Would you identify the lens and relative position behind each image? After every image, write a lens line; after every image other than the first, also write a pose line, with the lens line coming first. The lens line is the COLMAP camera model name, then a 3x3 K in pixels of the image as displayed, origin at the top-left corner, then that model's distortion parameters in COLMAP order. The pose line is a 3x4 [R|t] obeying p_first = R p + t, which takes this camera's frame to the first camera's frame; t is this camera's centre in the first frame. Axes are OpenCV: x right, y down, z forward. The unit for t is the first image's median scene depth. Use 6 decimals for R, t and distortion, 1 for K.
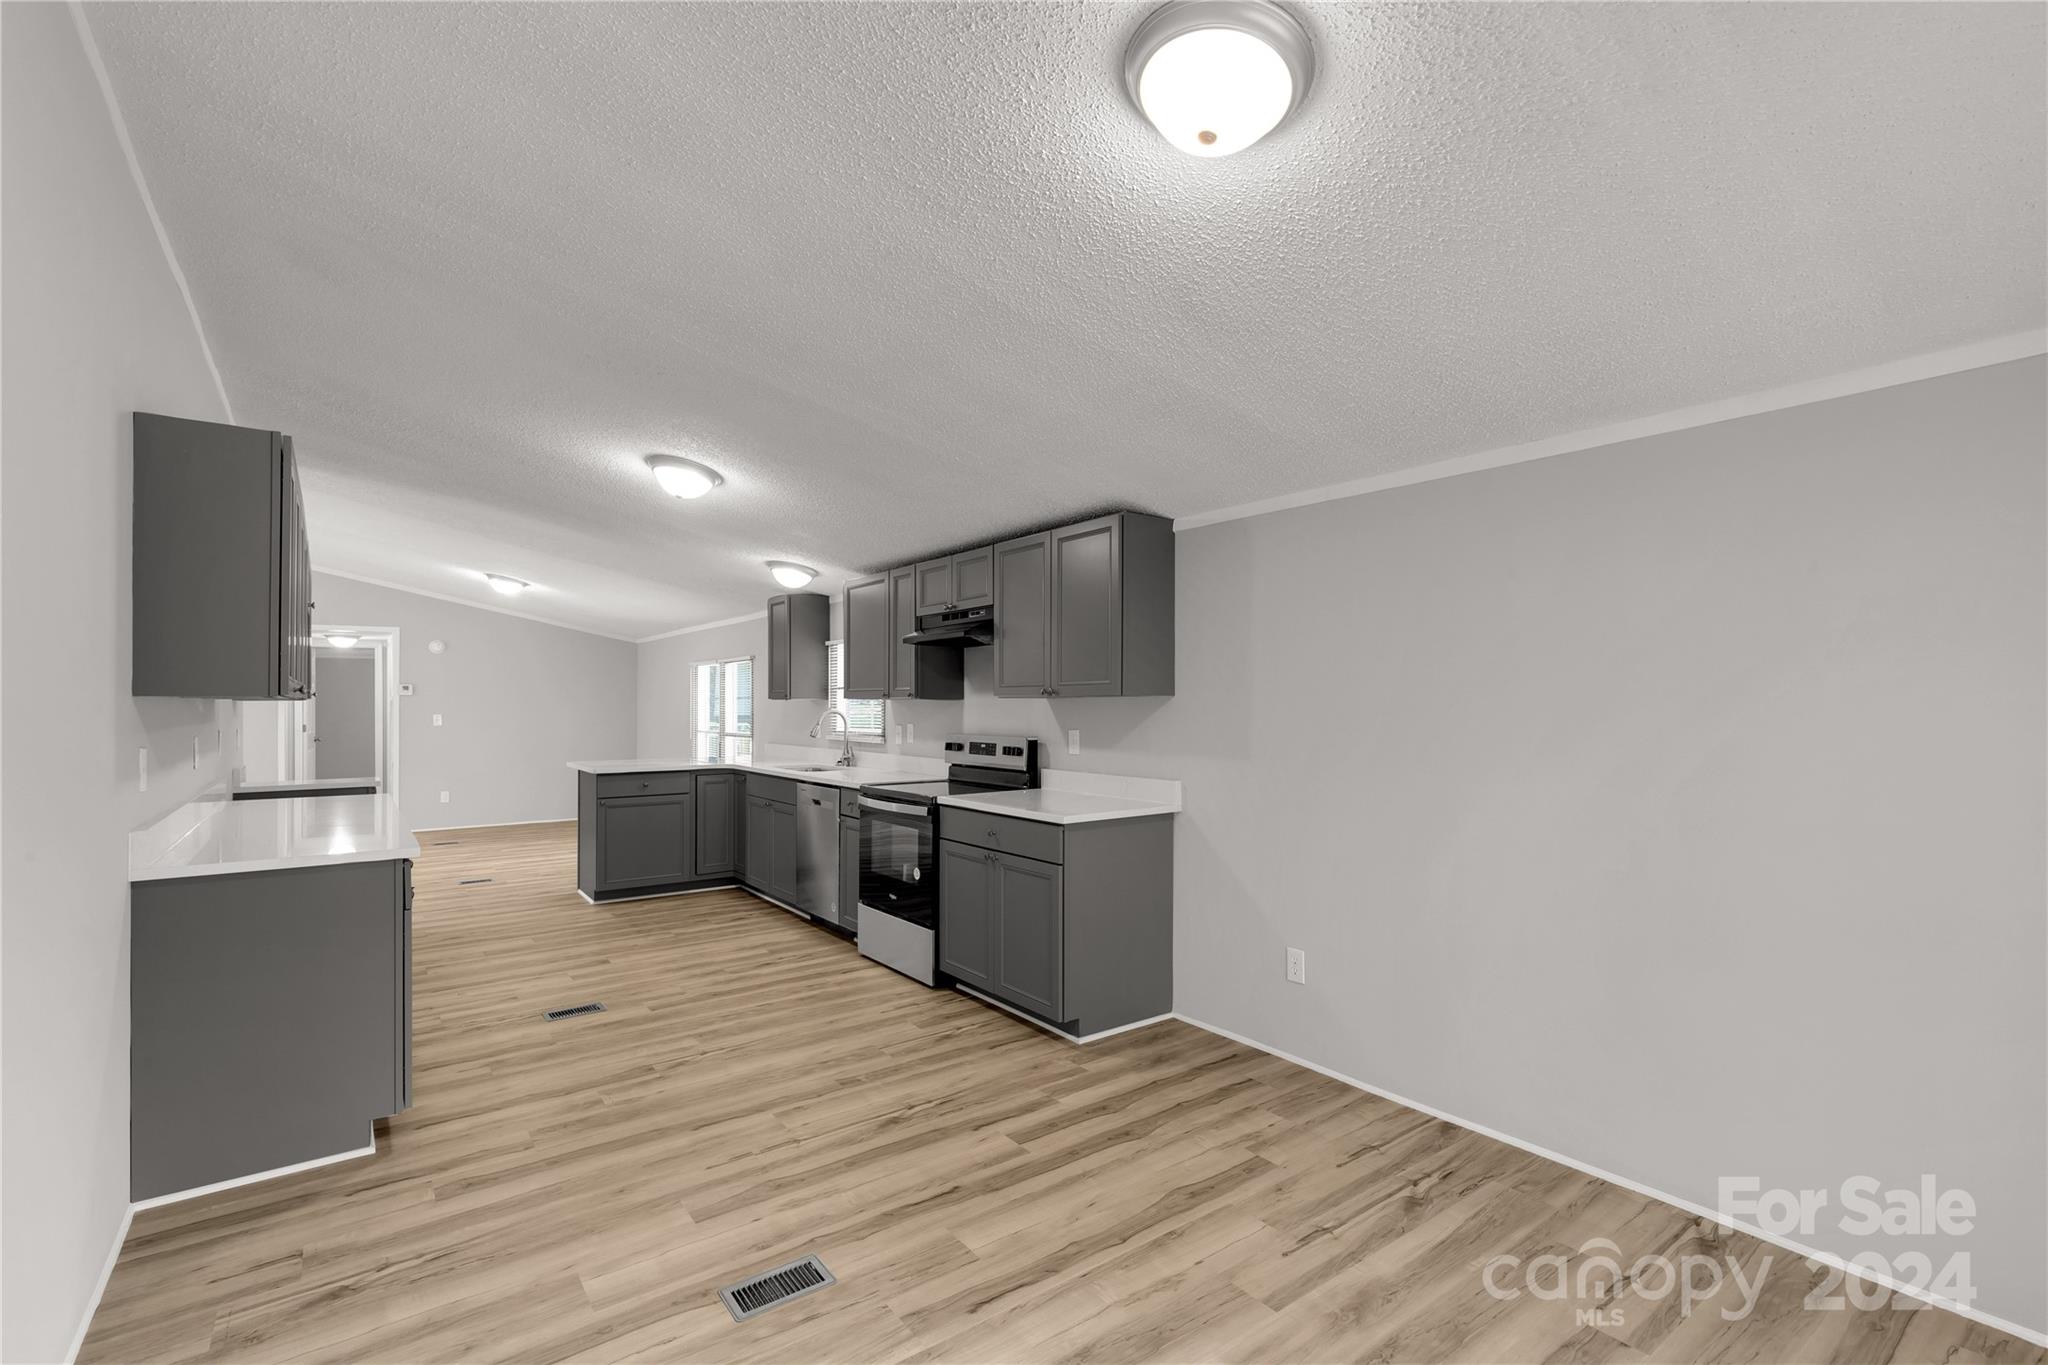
lens RADIAL K [[925.7, 0, 1022.2], [0, 925.7, 705.2], [0, 0, 1]] dist [0.003977, 0.000440]
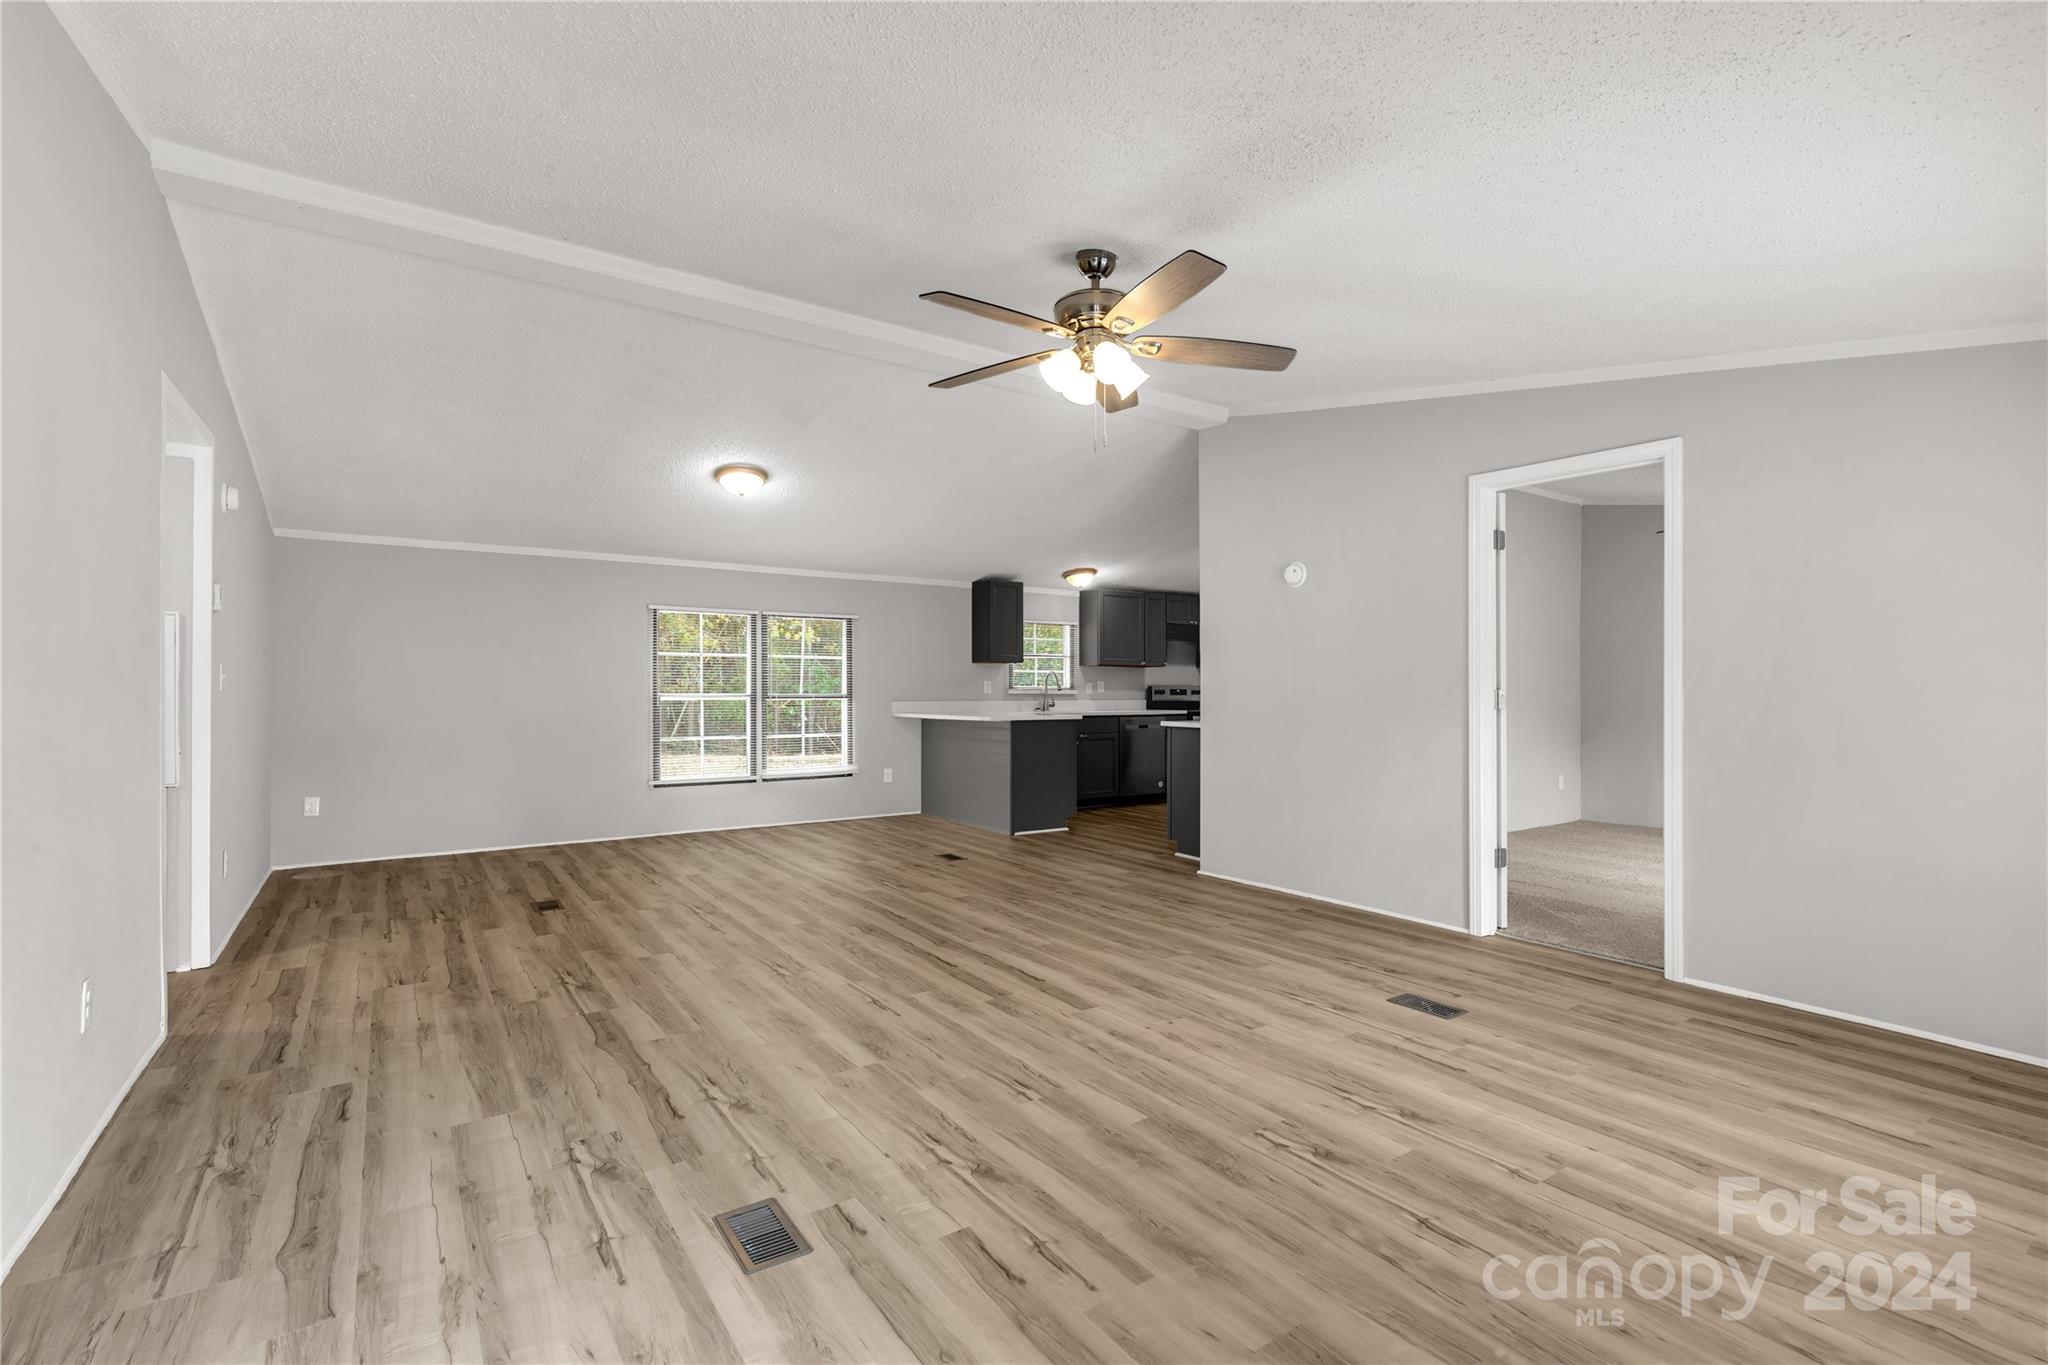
lens RADIAL K [[914.8, 0, 1013.3], [0, 914.8, 681.7], [0, 0, 1]] dist [0.007590, 0.000183]
pose [[0.041357, 0.010776, 0.999086, -2.735072], [-0.000160, 0.999942, -0.010779, 0.060226], [-0.999144, 0.000286, 0.041356, 1.687724]]
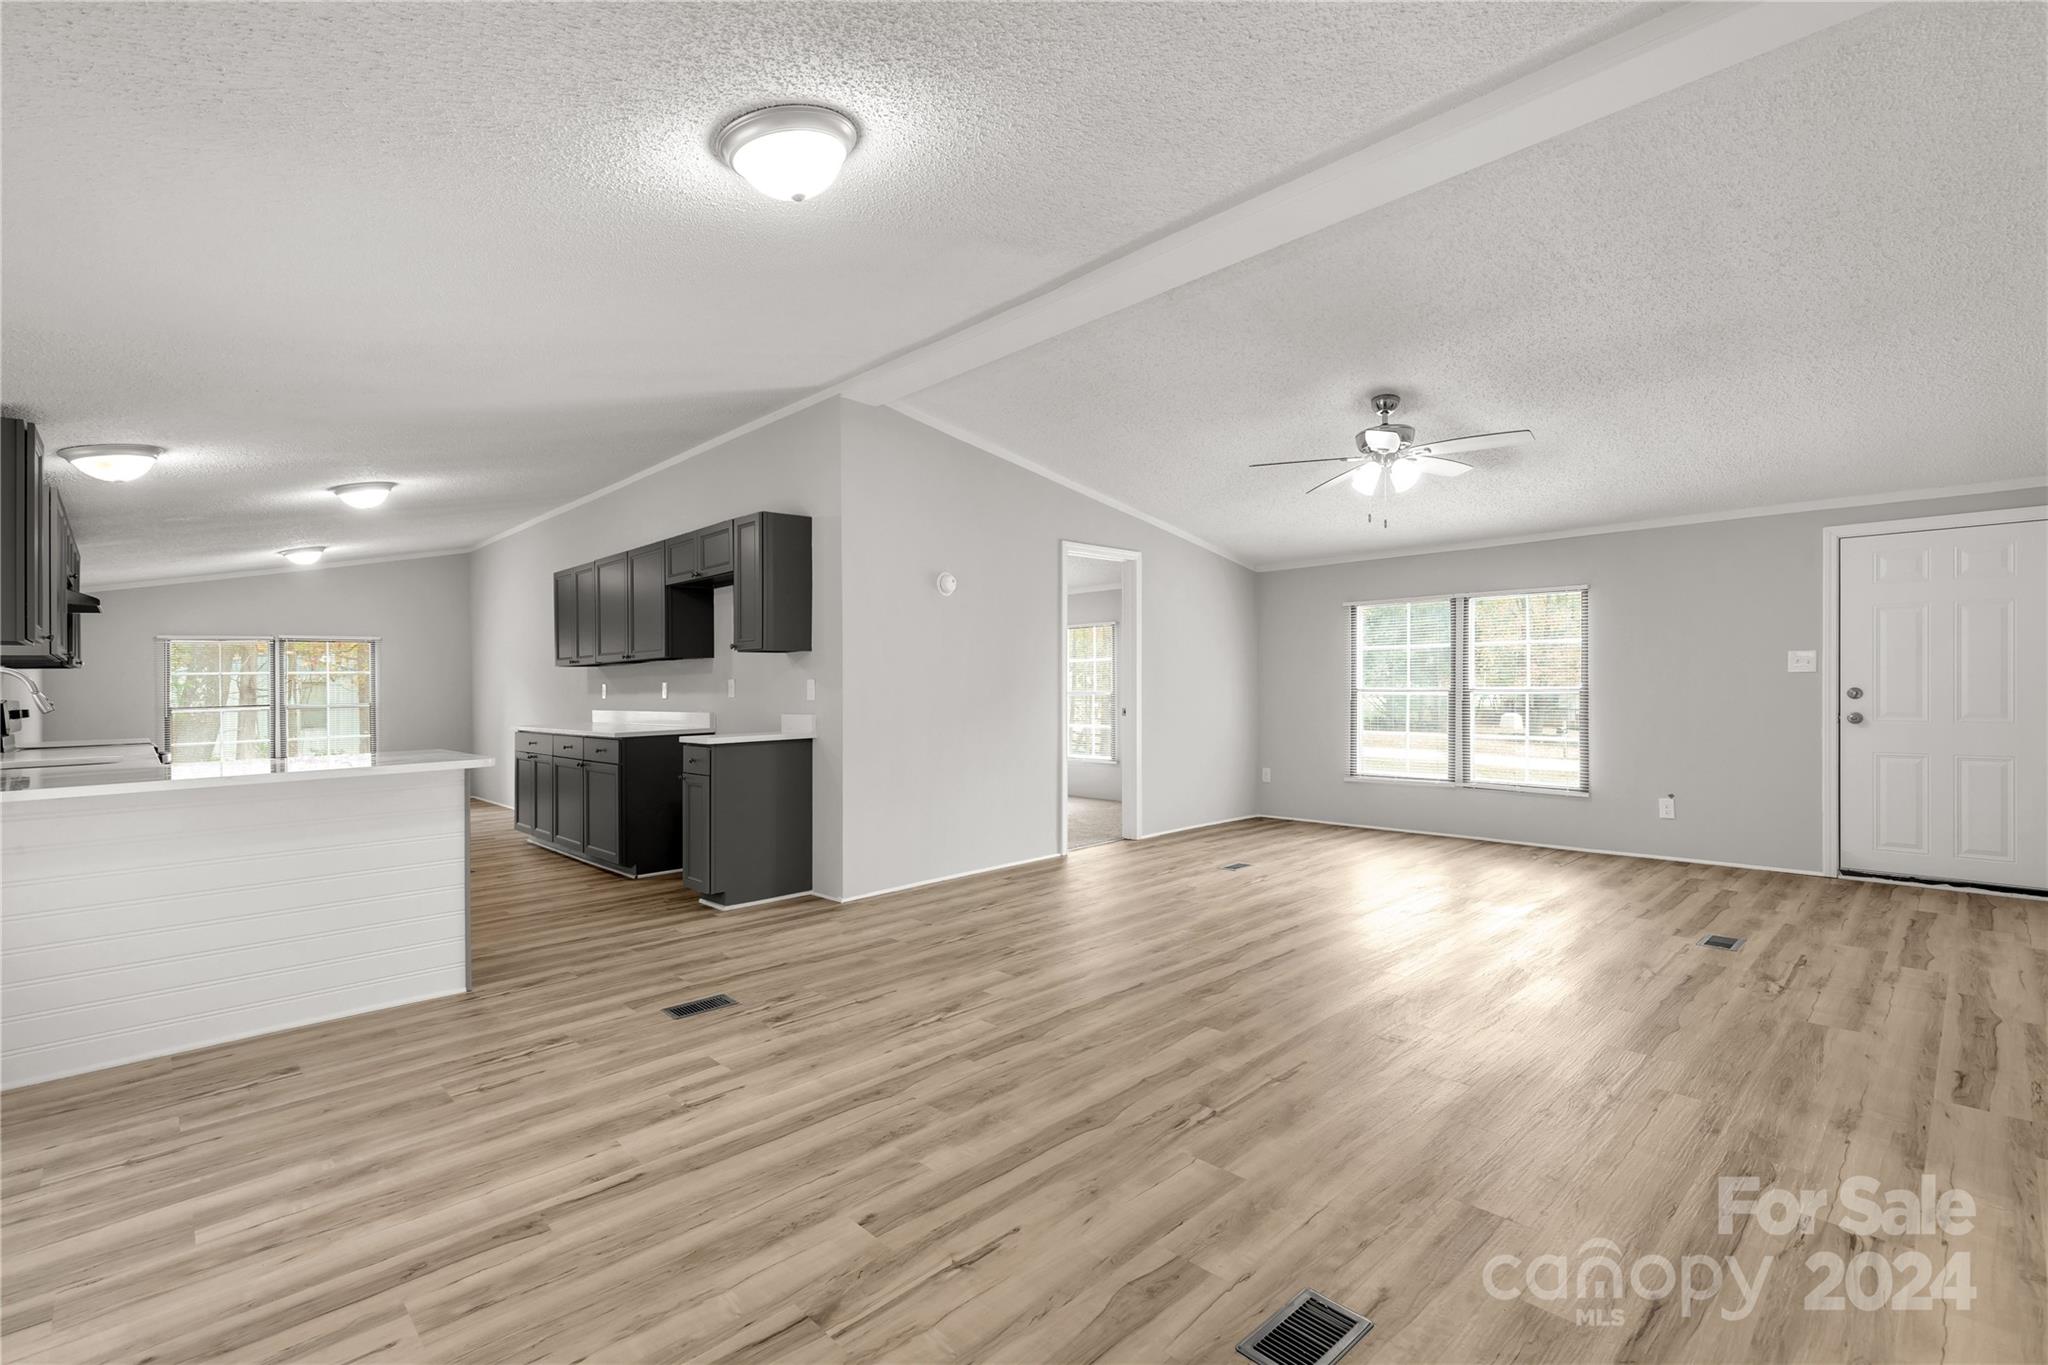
lens RADIAL K [[928.6, 0, 1012.0], [0, 928.6, 684.2], [0, 0, 1]] dist [0.005609, -0.000028]
pose [[-0.992256, 0.020775, -0.122463, -1.297230], [0.020502, 0.999784, 0.003495, 0.043525], [0.122509, 0.000957, -0.992467, 2.810409]]
